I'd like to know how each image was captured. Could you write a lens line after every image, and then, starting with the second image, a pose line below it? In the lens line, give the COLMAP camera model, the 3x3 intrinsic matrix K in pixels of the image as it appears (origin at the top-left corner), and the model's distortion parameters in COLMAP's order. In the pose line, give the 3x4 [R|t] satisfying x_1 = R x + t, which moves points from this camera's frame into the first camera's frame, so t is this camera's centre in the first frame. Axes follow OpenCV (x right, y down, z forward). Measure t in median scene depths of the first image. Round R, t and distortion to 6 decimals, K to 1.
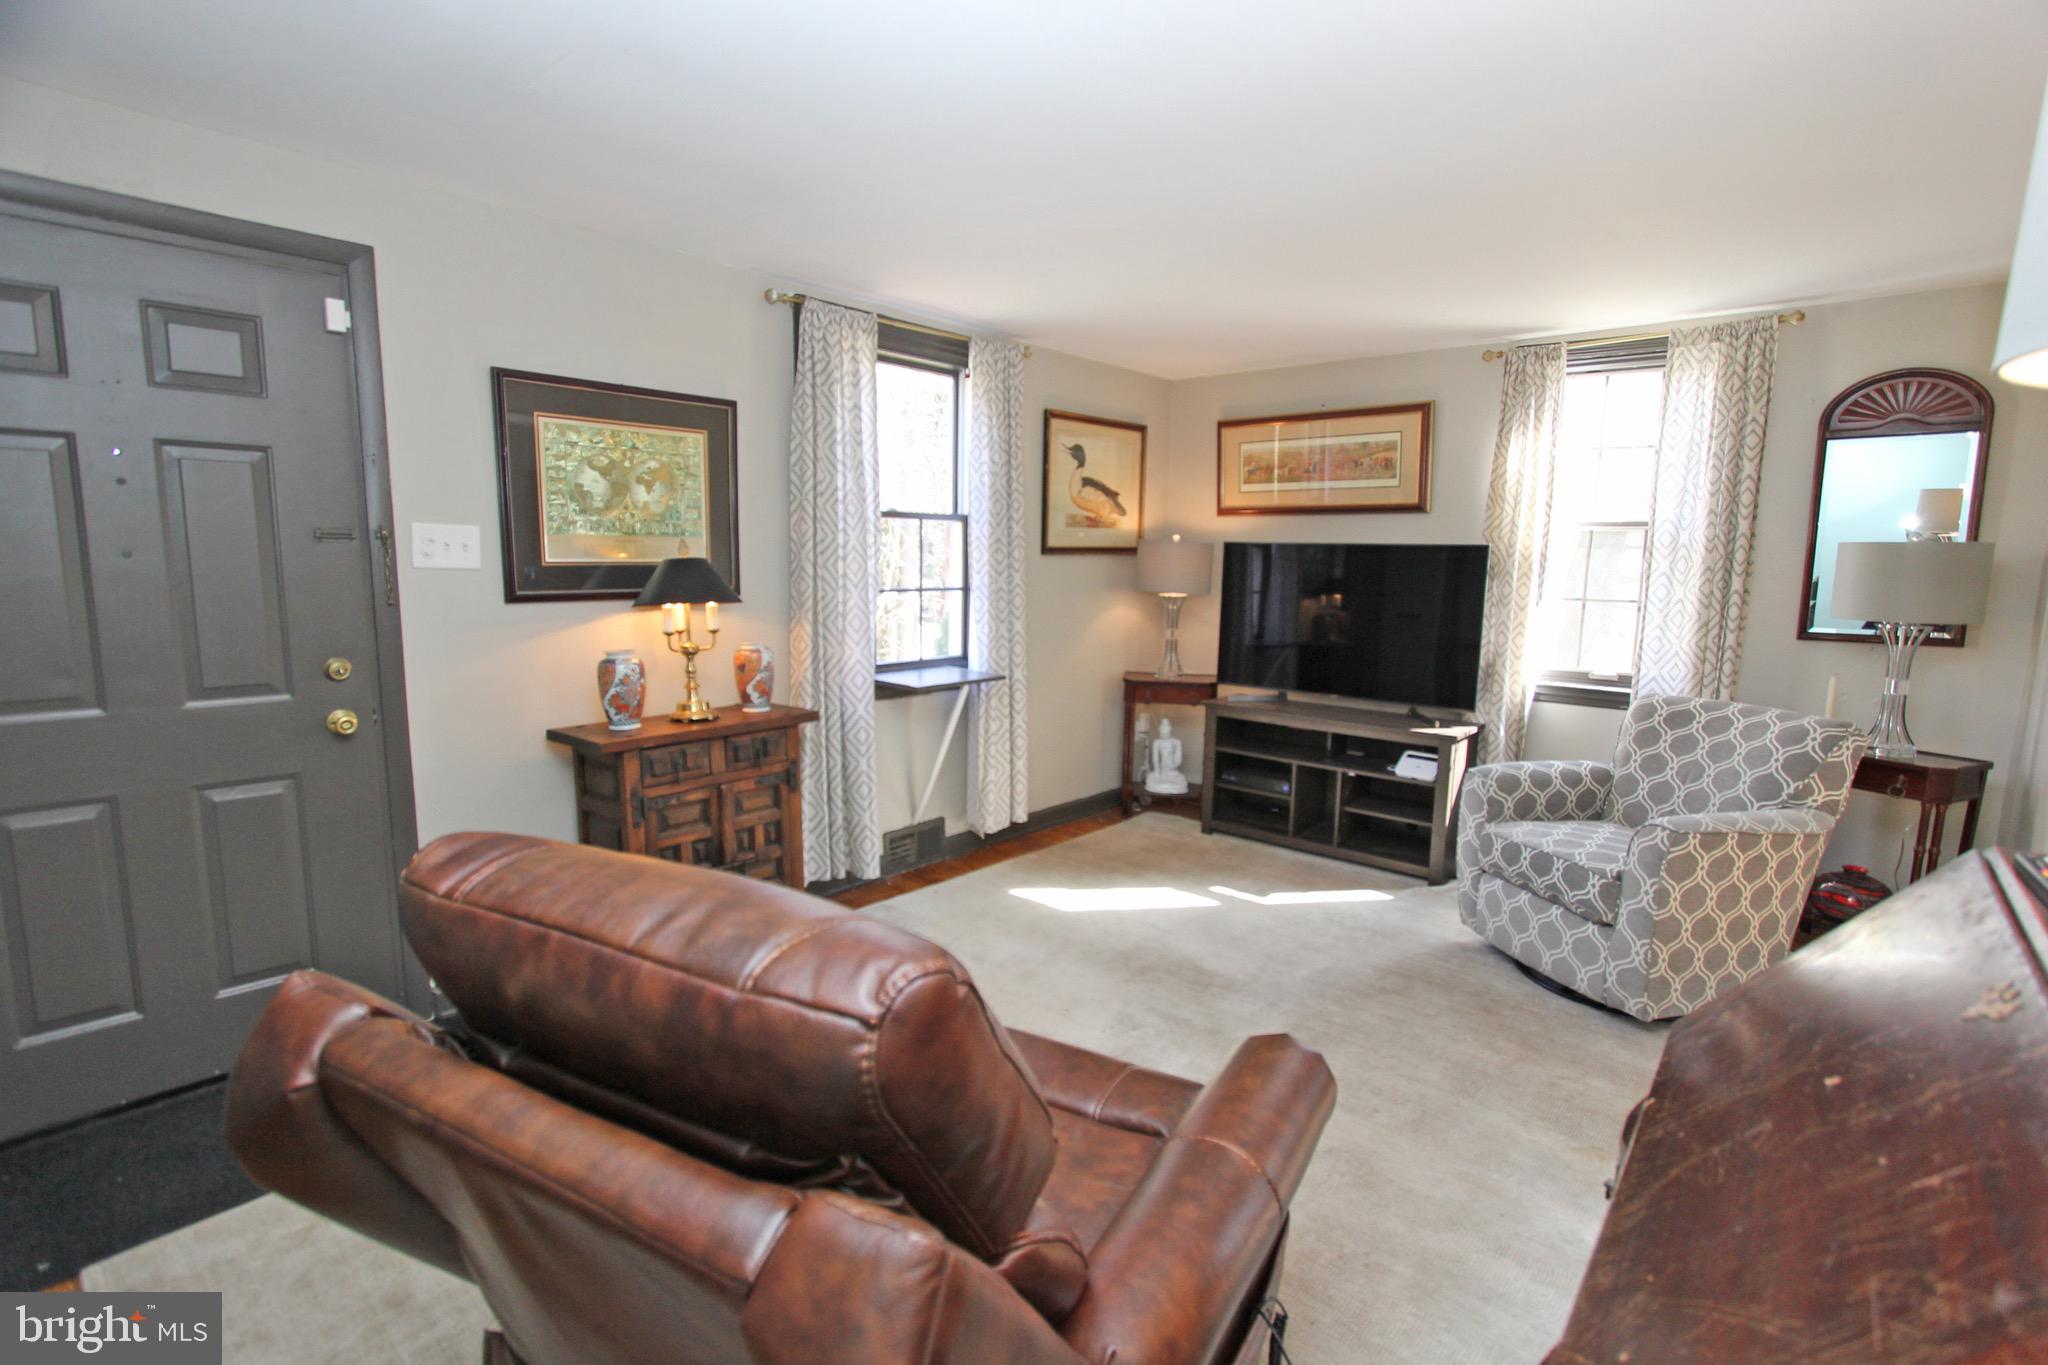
lens RADIAL K [[945.9, 0, 1040.9], [0, 945.9, 683.0], [0, 0, 1]] dist [-0.014385, 0.001549]
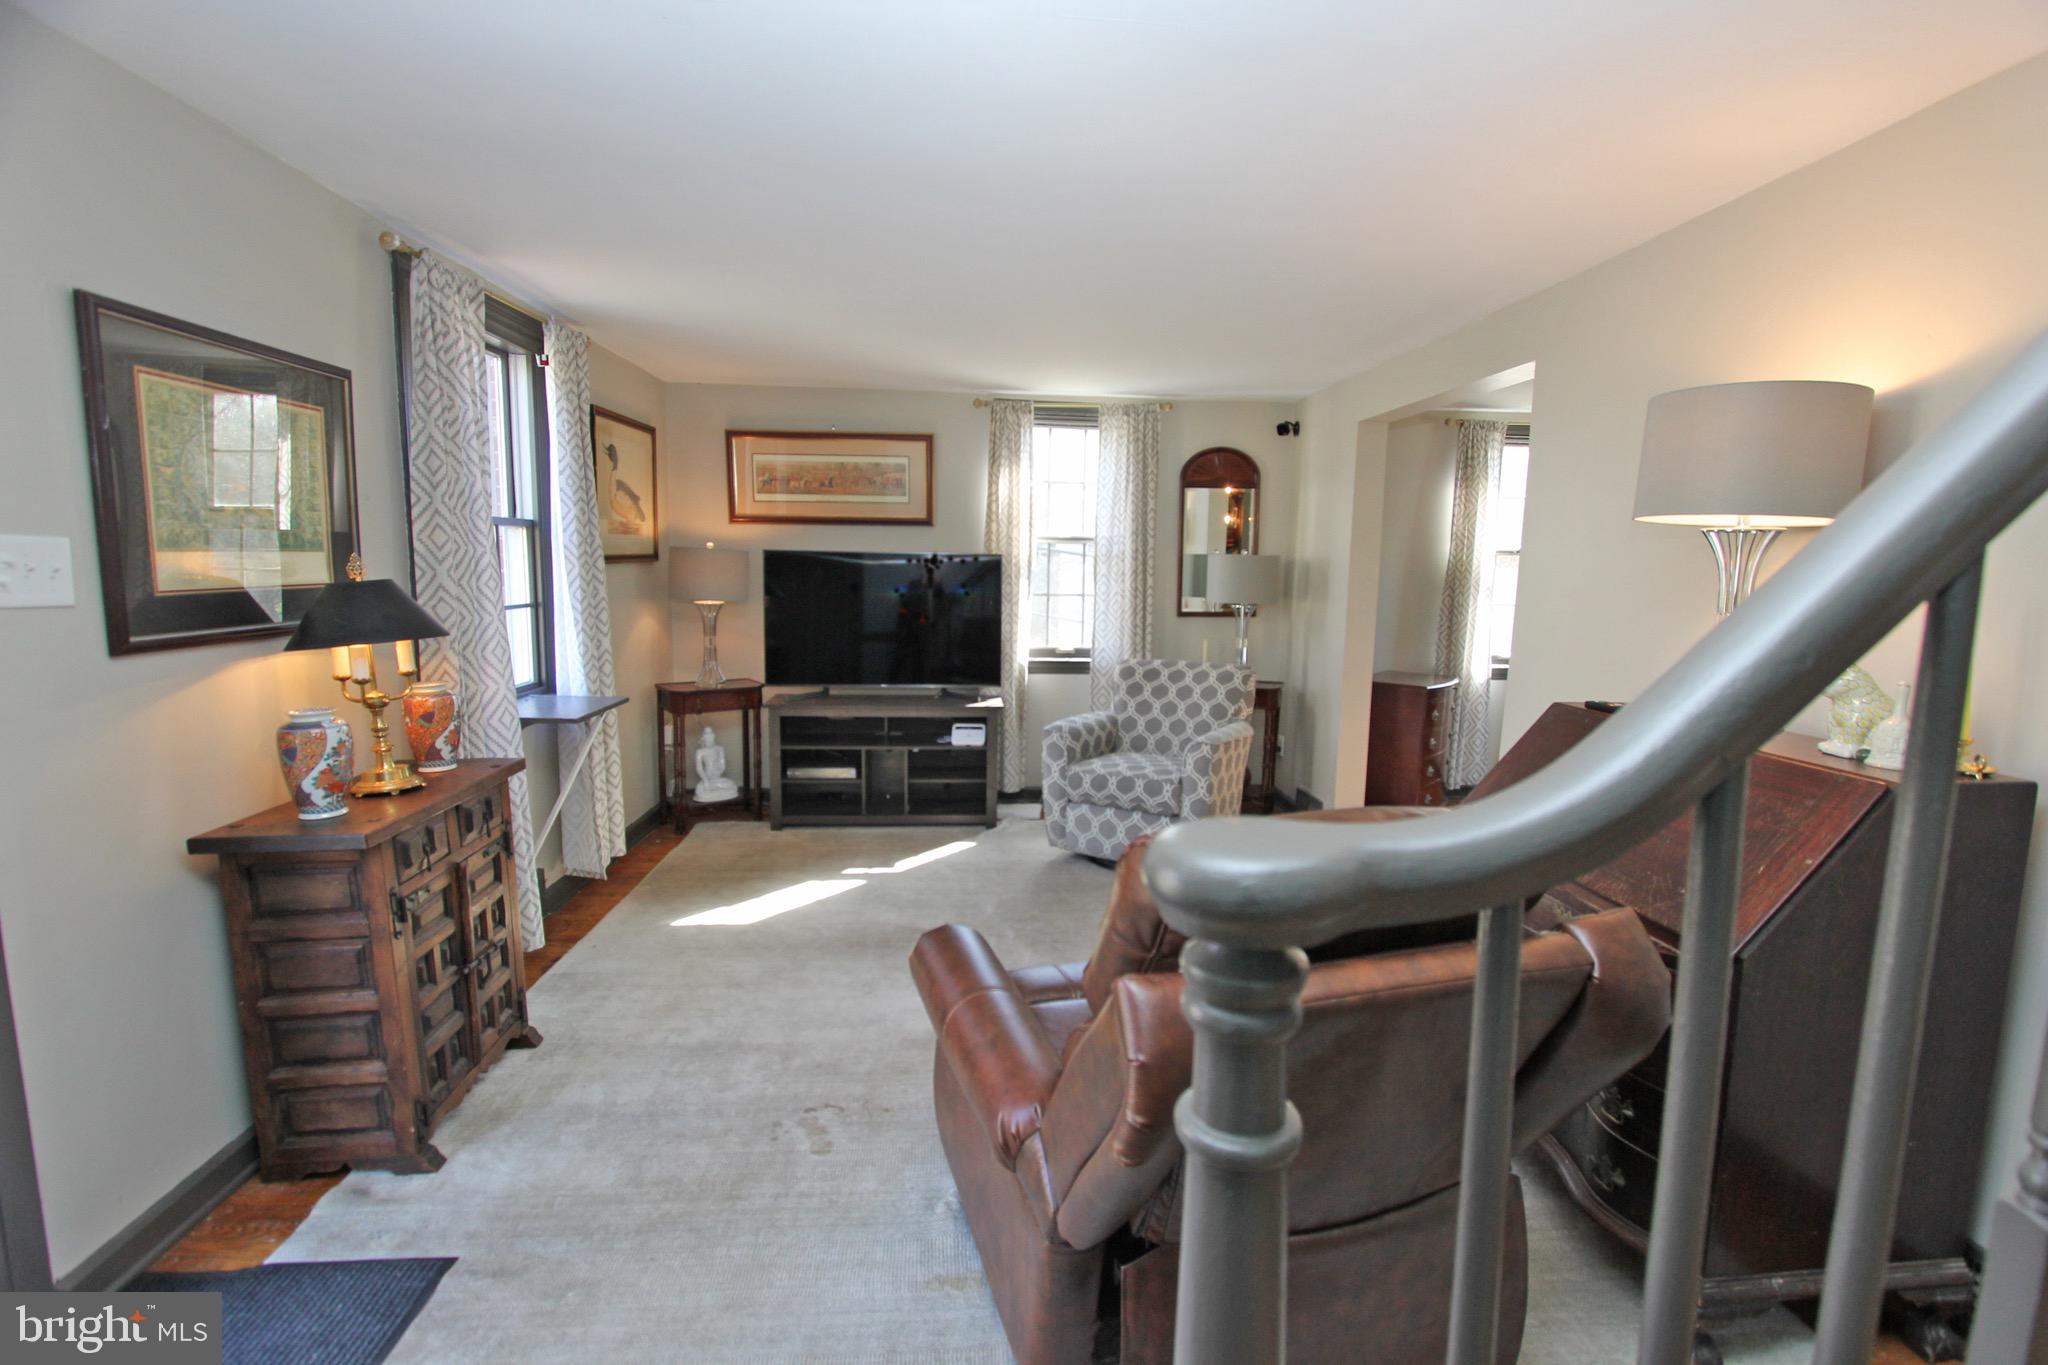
lens RADIAL K [[945.9, 0, 1040.9], [0, 945.9, 683.0], [0, 0, 1]] dist [-0.014385, 0.001549]
pose [[0.697639, -0.097325, 0.709808, -0.410554], [0.092530, 0.994673, 0.045440, -0.026696], [-0.710449, 0.033977, 0.702928, 0.069137]]
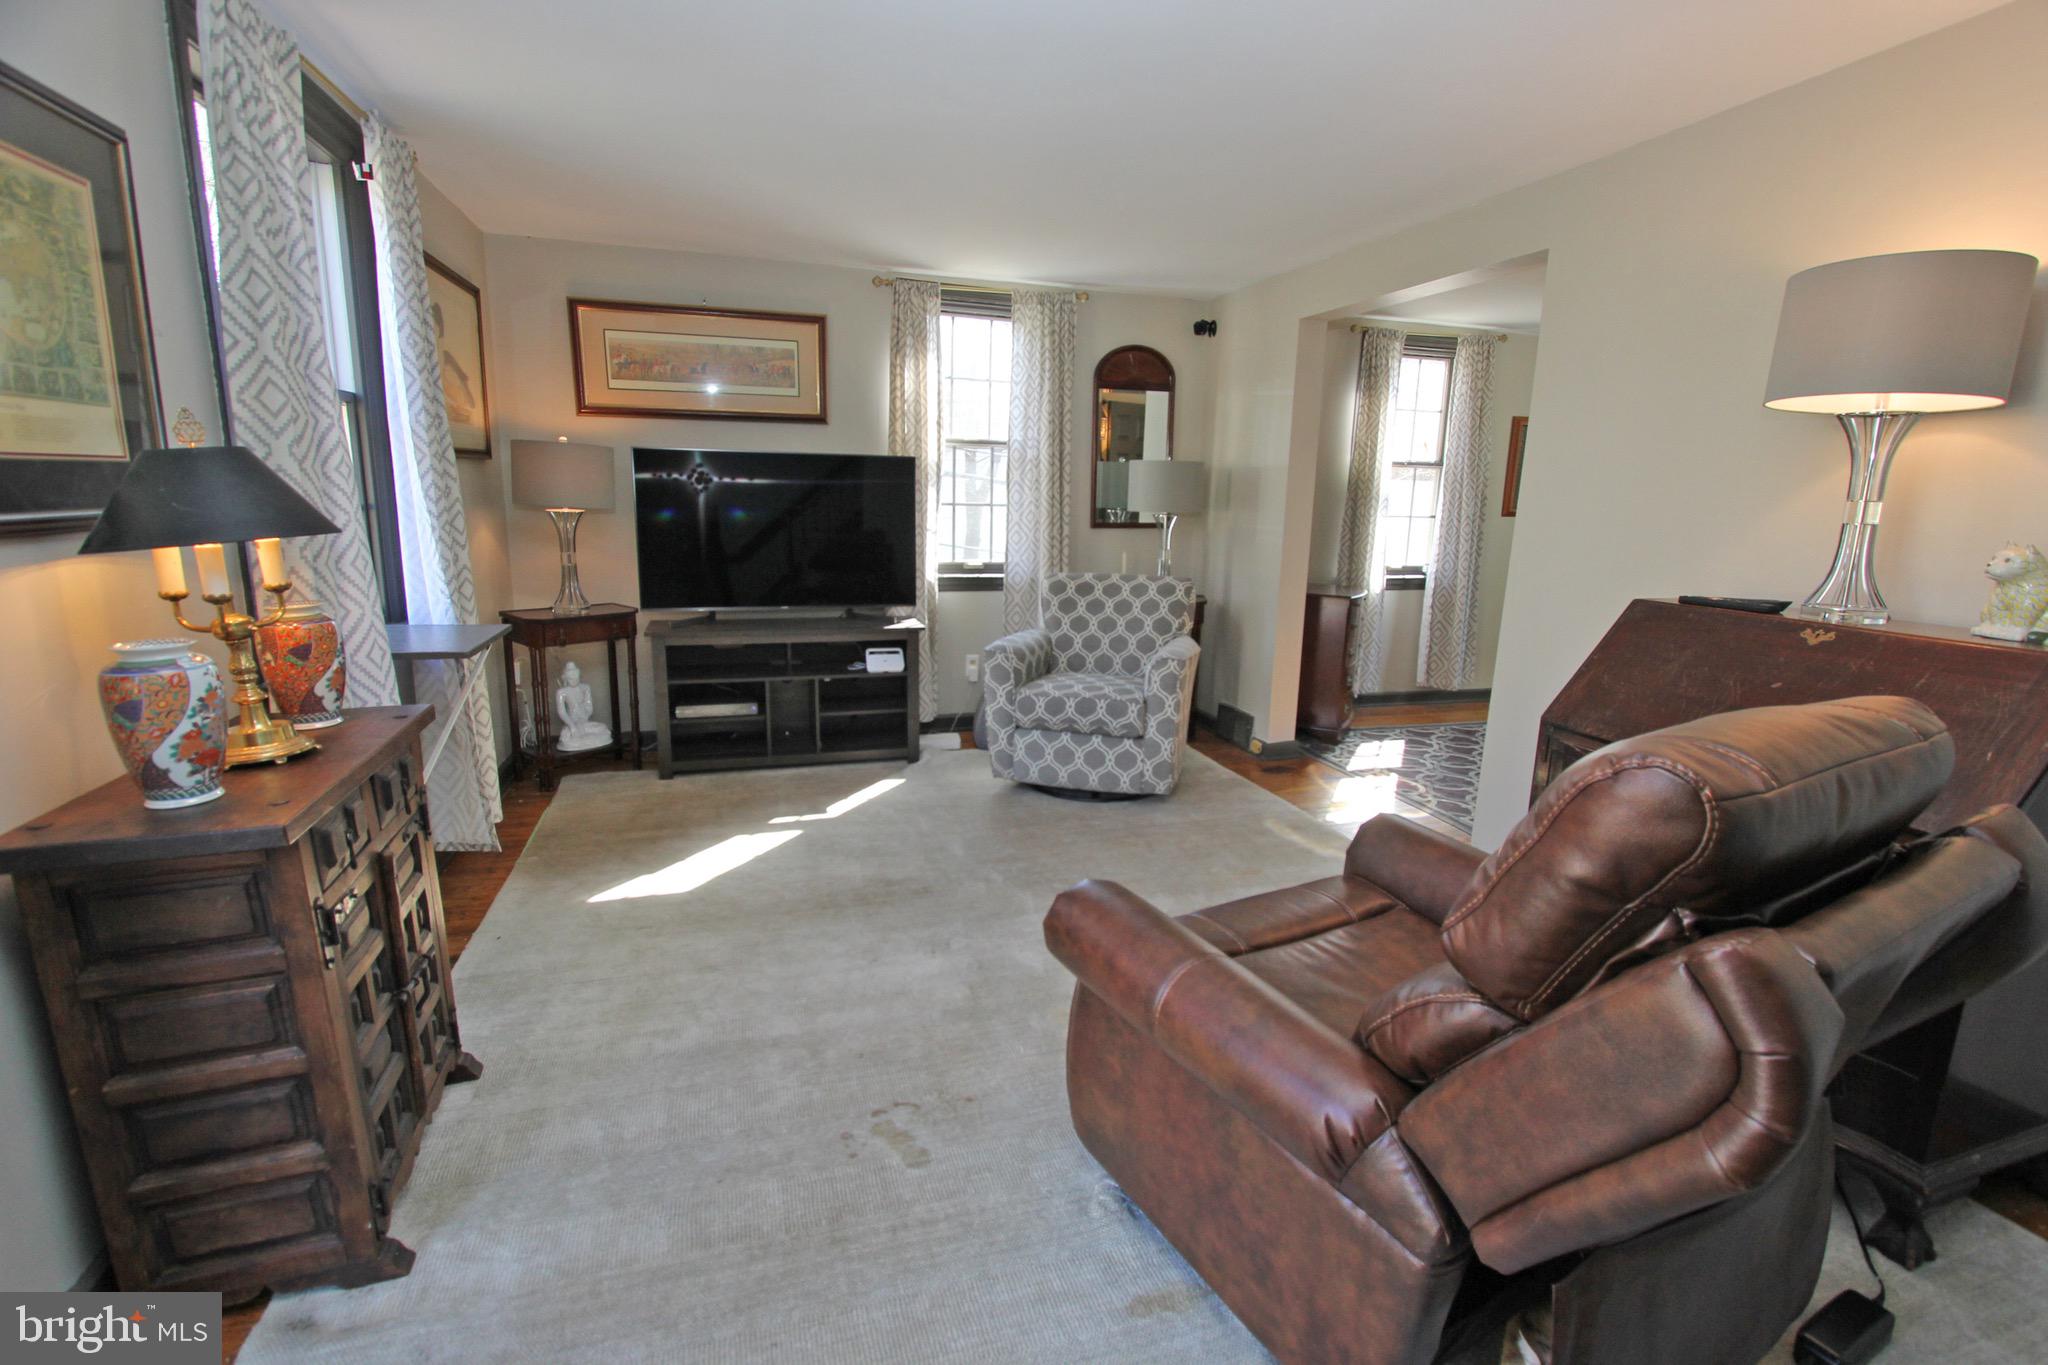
lens RADIAL K [[945.9, 0, 1040.9], [0, 945.9, 683.0], [0, 0, 1]] dist [-0.014385, 0.001549]
pose [[0.515608, -0.176585, 0.838431, -0.445761], [0.101665, 0.984228, 0.144771, -0.027540], [-0.850772, 0.010594, 0.525428, 0.274726]]
